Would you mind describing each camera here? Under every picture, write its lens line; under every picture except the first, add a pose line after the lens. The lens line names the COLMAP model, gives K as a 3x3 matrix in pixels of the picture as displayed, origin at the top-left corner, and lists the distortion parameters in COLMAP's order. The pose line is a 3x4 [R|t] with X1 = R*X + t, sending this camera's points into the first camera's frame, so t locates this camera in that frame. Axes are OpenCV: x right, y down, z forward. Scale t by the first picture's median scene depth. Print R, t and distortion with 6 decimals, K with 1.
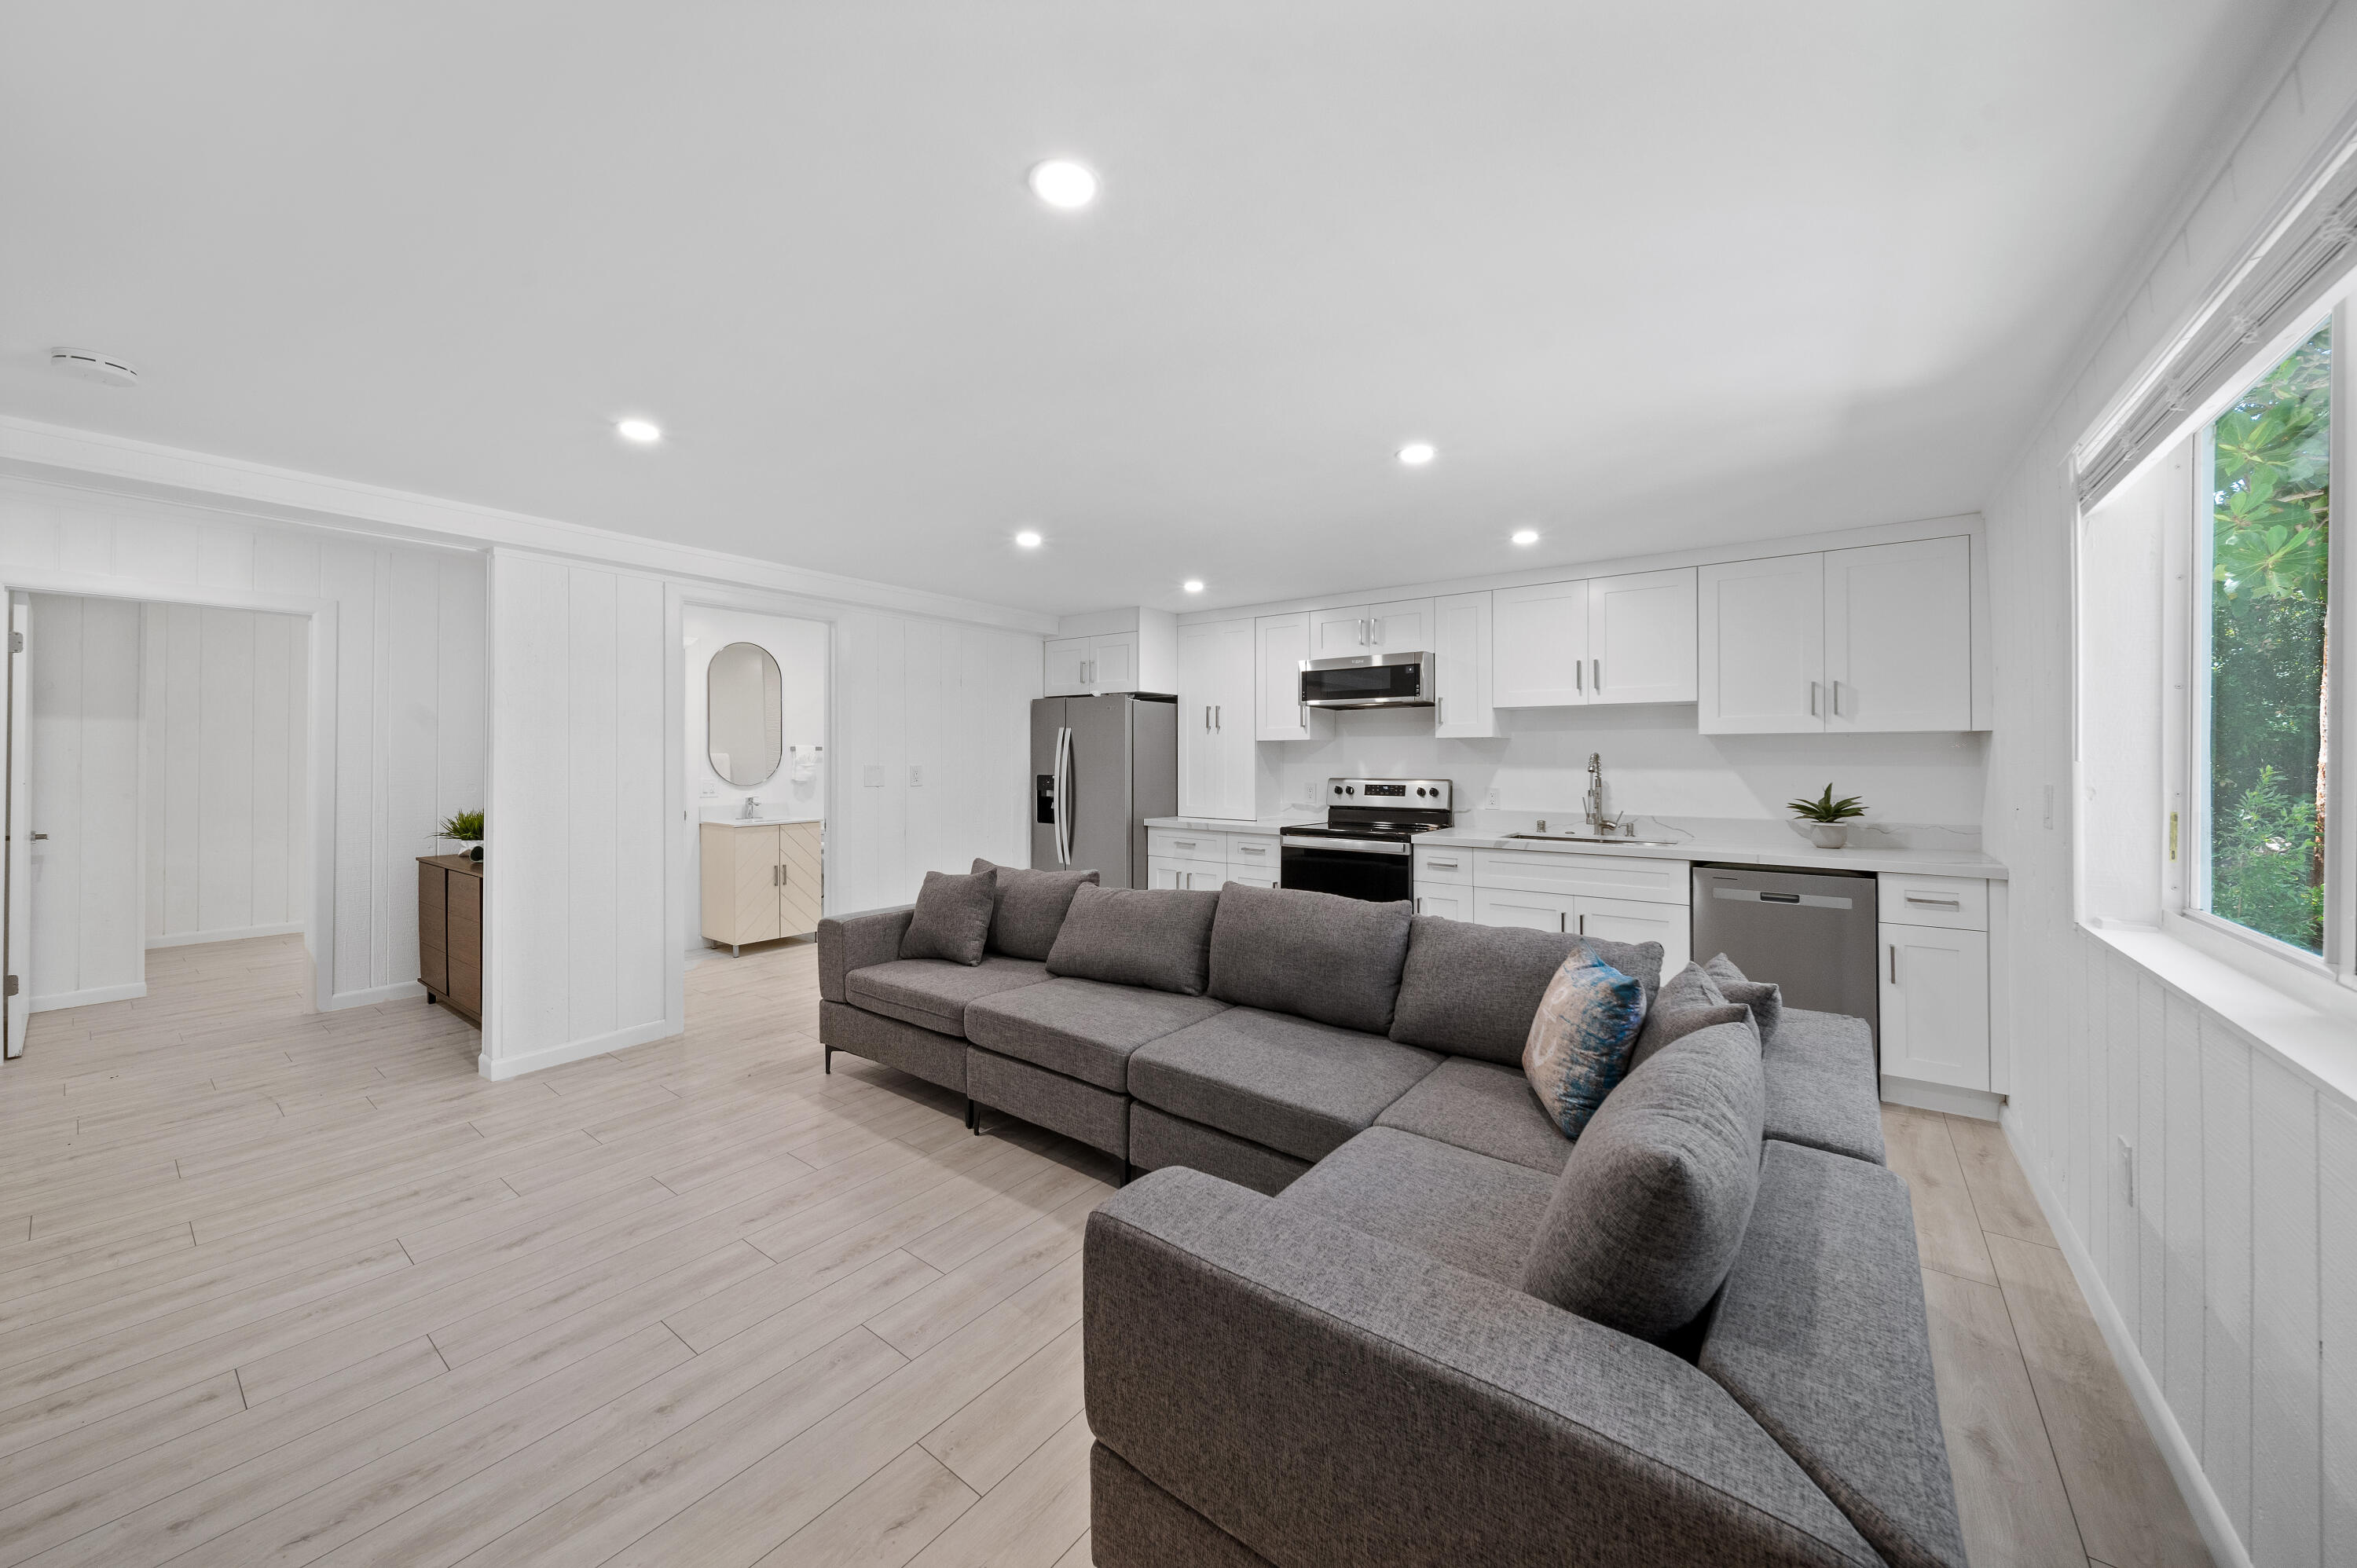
lens RADIAL K [[839.2, 0, 1188.7], [0, 839.2, 752.9], [0, 0, 1]] dist [-0.000225, -0.000883]
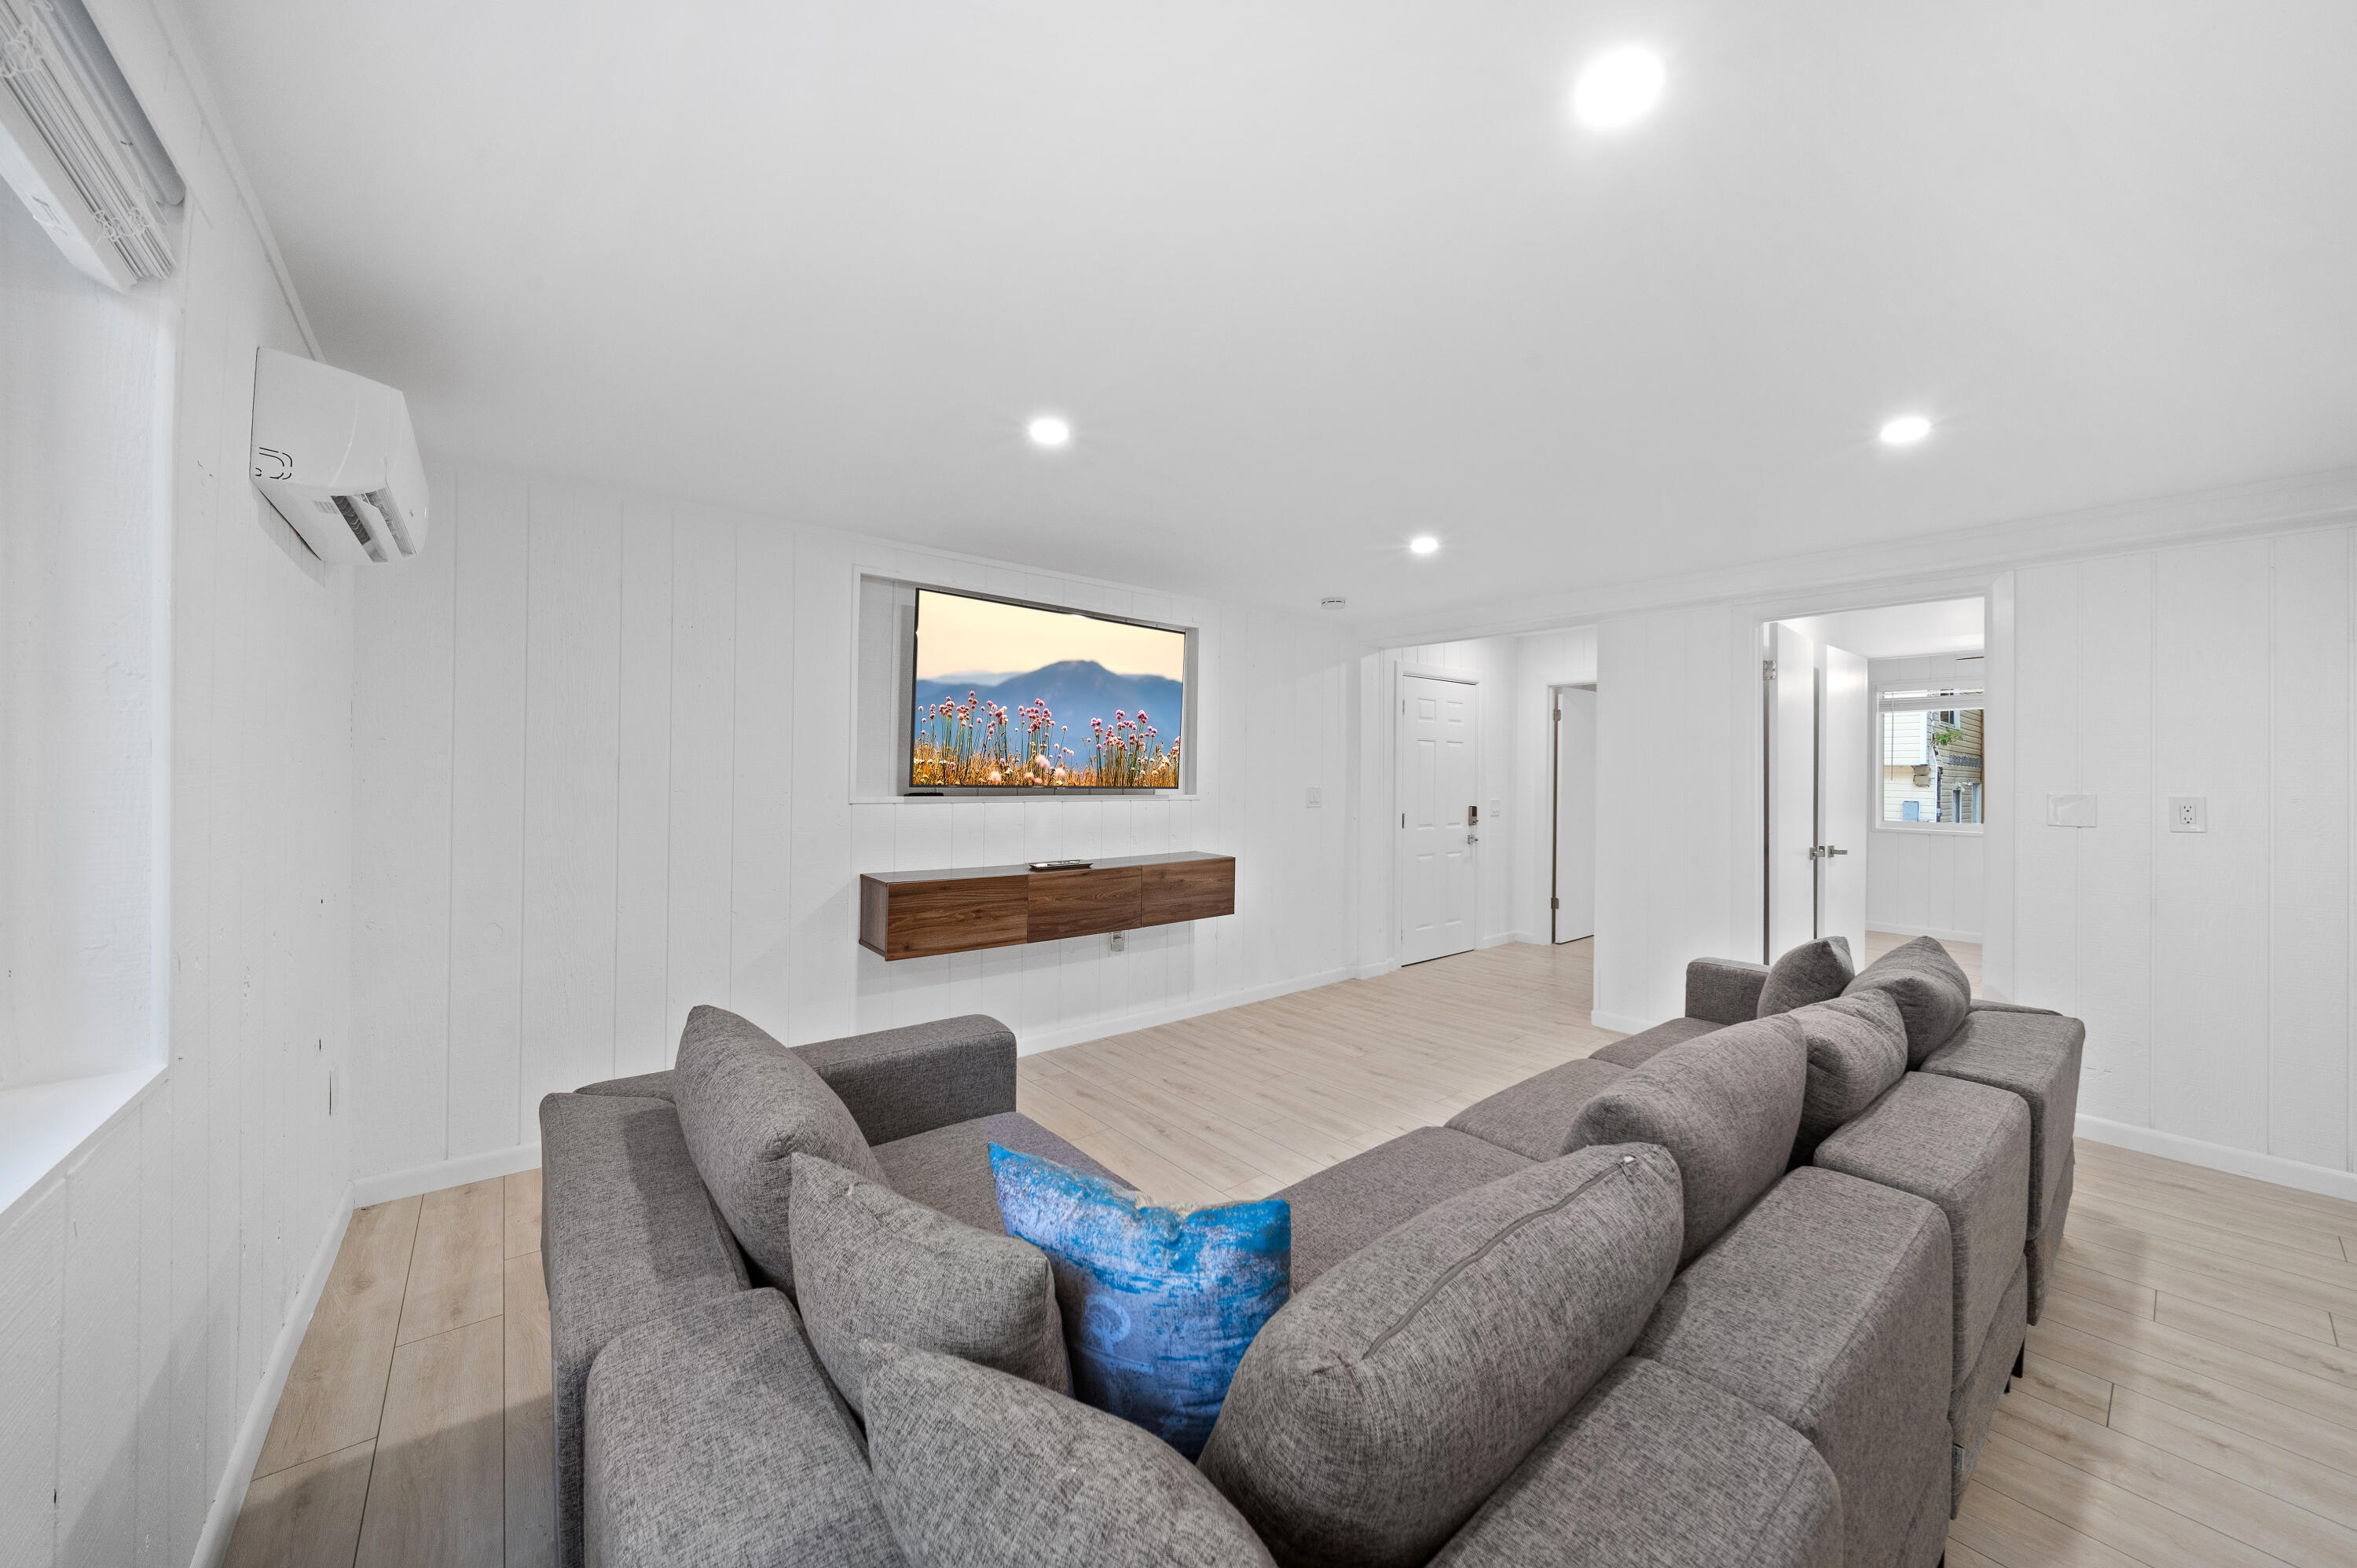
lens RADIAL K [[839.2, 0, 1195.5], [0, 839.2, 774.9], [0, 0, 1]] dist [-0.000225, -0.000883]
pose [[-0.220973, 0.000396, -0.975280, 0.629396], [-0.003304, 0.999994, 0.001154, -0.000075], [0.975274, 0.003477, -0.220970, 0.729794]]
